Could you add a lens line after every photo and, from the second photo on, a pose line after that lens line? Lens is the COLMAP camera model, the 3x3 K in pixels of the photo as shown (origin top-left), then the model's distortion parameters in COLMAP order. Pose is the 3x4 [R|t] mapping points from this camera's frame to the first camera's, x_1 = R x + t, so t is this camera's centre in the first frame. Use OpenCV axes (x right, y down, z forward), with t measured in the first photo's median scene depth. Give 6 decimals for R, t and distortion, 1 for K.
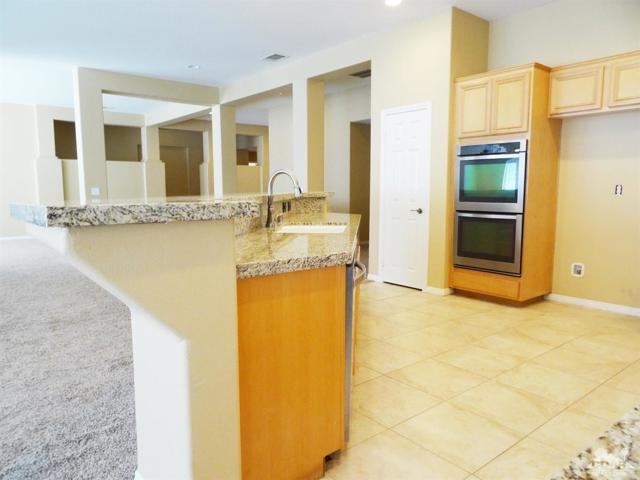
lens RADIAL K [[469.7, 0, 320.0], [0, 469.7, 240.0], [0, 0, 1]] dist [-0.014946, -0.003761]
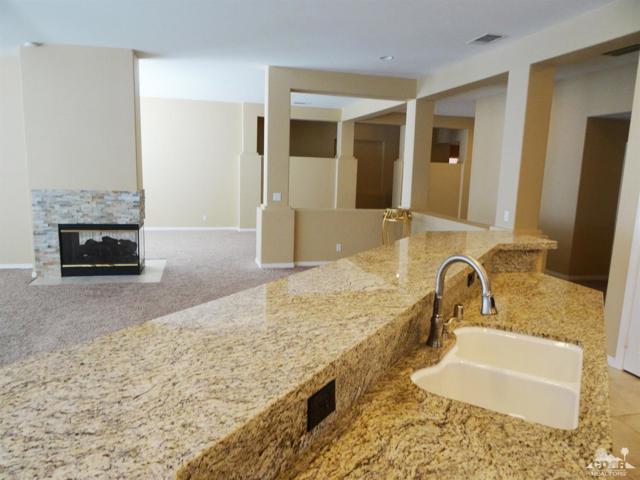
lens RADIAL K [[456.0, 0, 320.0], [0, 456.0, 240.0], [0, 0, 1]] dist [0.003030, 0.001354]
pose [[0.907250, 0.095897, -0.409513, -0.005302], [-0.078848, 0.995177, 0.058361, -0.064600], [0.413135, -0.020659, 0.910436, 0.153064]]
